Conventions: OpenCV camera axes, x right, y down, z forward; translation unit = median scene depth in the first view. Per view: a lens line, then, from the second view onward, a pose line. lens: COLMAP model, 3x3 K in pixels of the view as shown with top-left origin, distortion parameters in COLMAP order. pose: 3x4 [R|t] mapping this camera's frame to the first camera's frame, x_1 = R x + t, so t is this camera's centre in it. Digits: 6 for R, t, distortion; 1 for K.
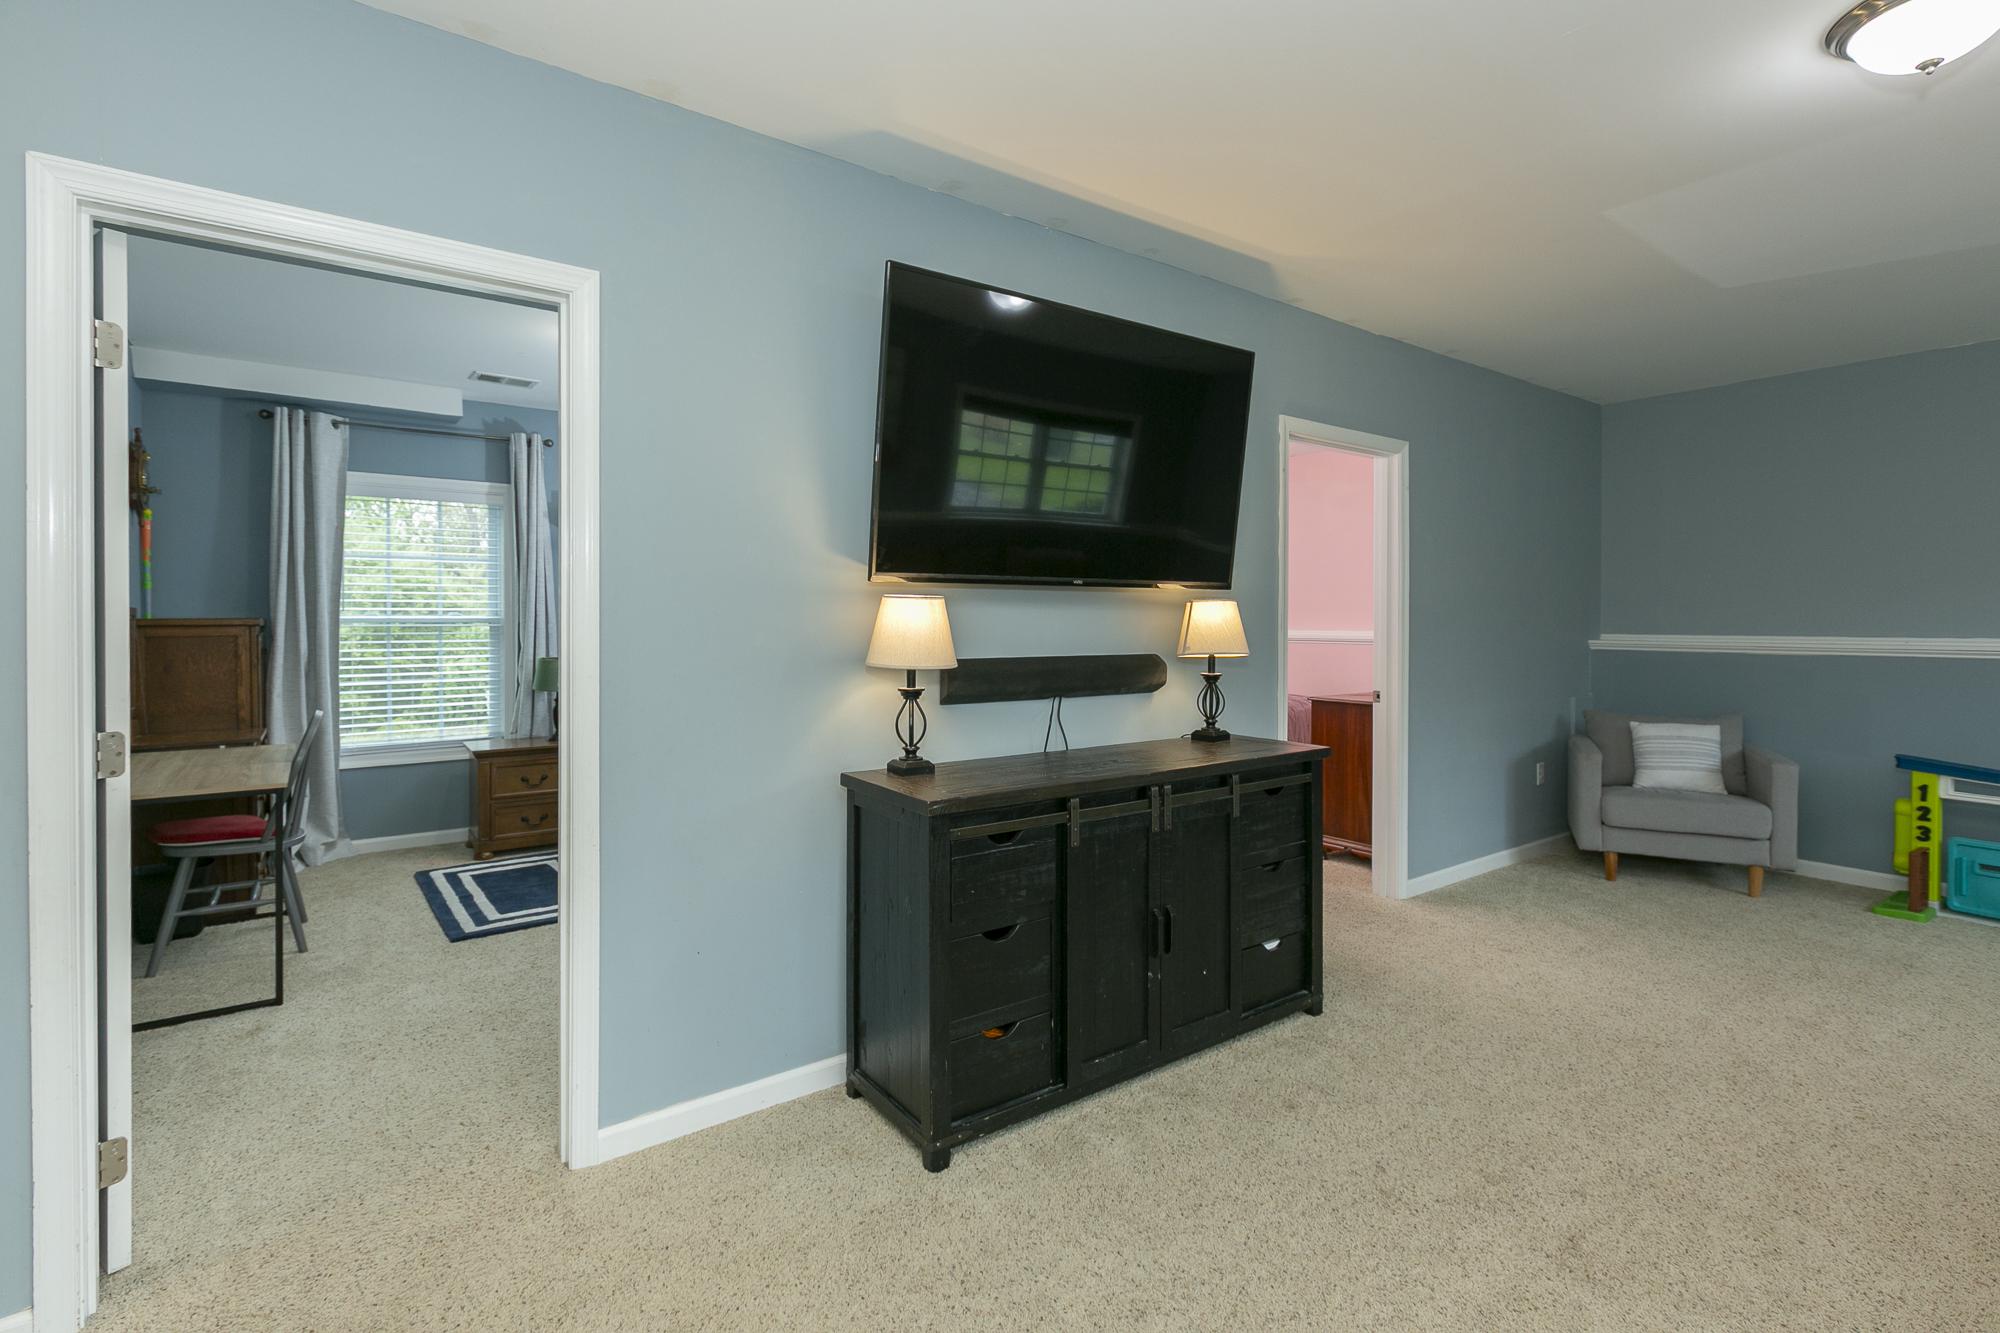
lens RADIAL K [[916.1, 0, 985.2], [0, 916.1, 626.8], [0, 0, 1]] dist [0.002191, -0.001539]
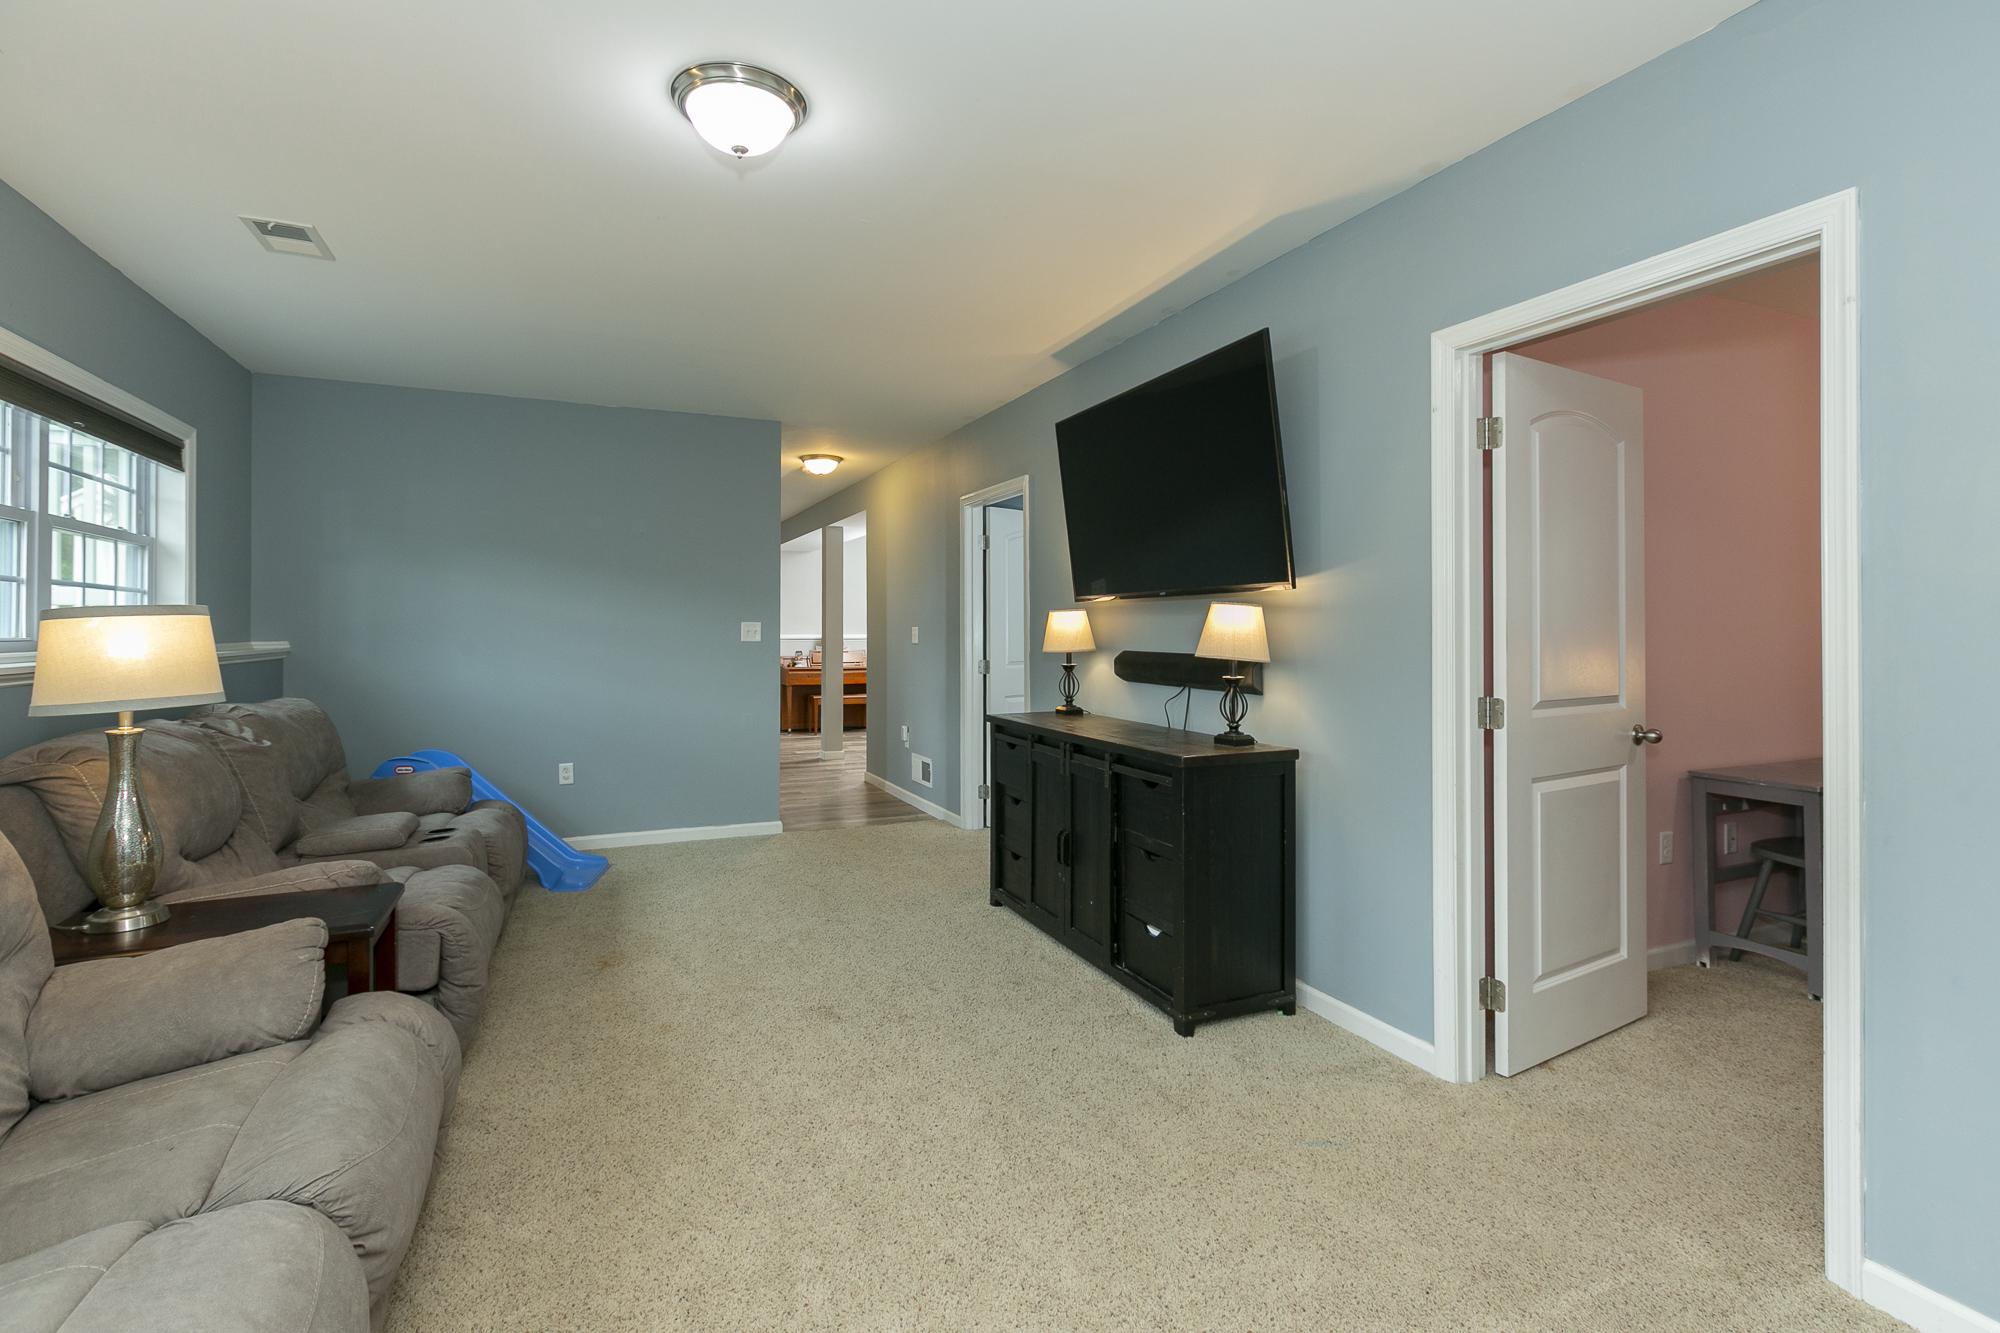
lens RADIAL K [[916.1, 0, 979.9], [0, 916.1, 614.6], [0, 0, 1]] dist [0.002191, -0.001539]
pose [[-0.179359, -0.015155, -0.983667, 1.073204], [-0.010626, 0.999853, -0.013466, -0.001368], [0.983726, 0.008038, -0.179494, 0.754656]]
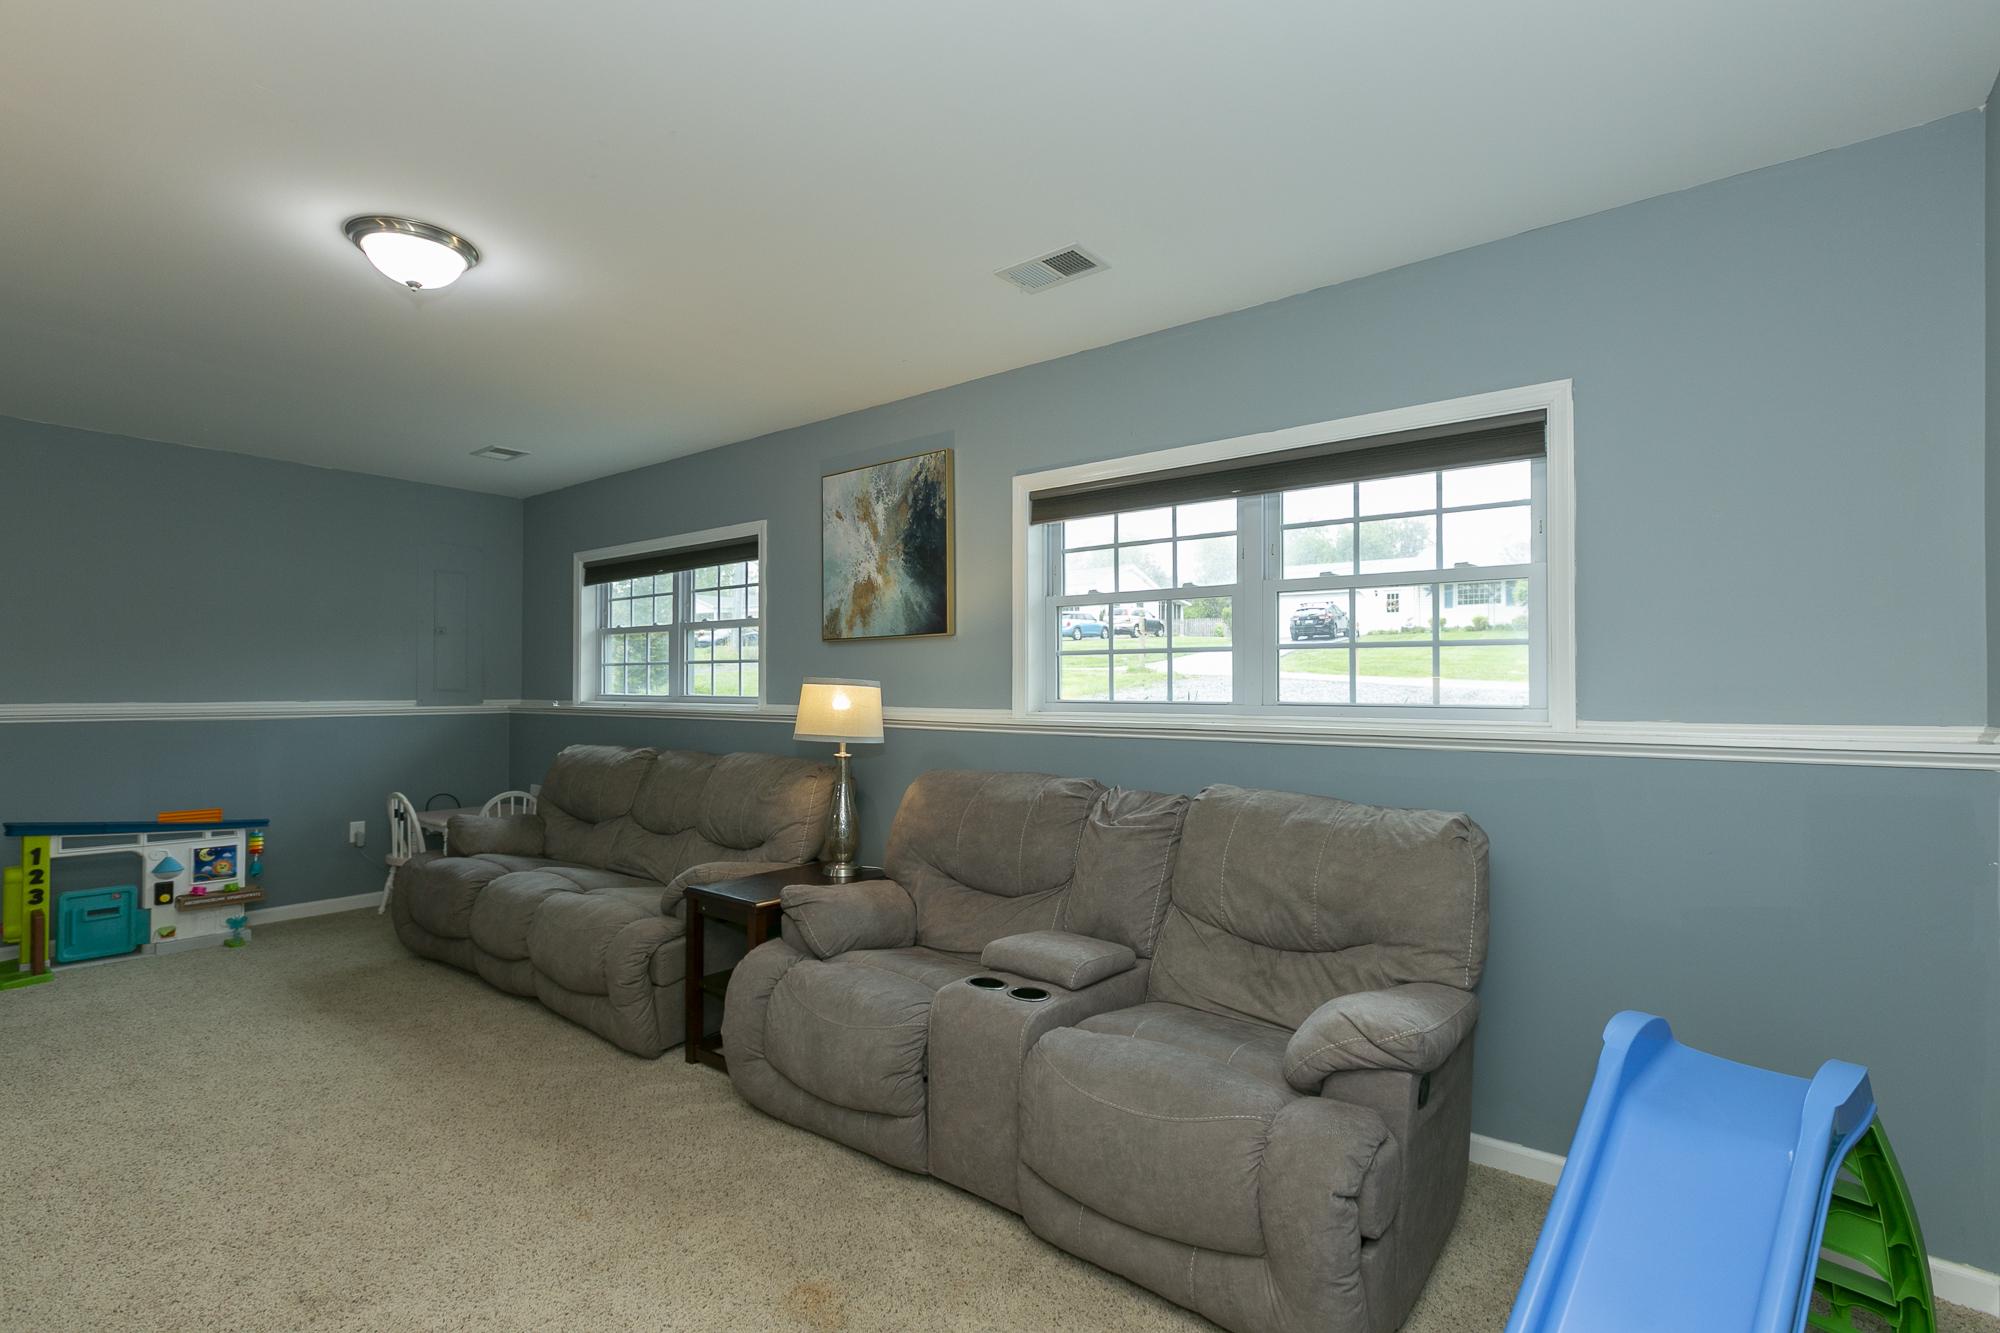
lens RADIAL K [[916.1, 0, 1036.6], [0, 916.1, 685.9], [0, 0, 1]] dist [0.002191, -0.001539]
pose [[-0.298006, -0.005705, 0.954547, -0.273497], [0.007086, 0.999941, 0.008188, -0.007892], [-0.954538, 0.009204, -0.297948, 0.246010]]
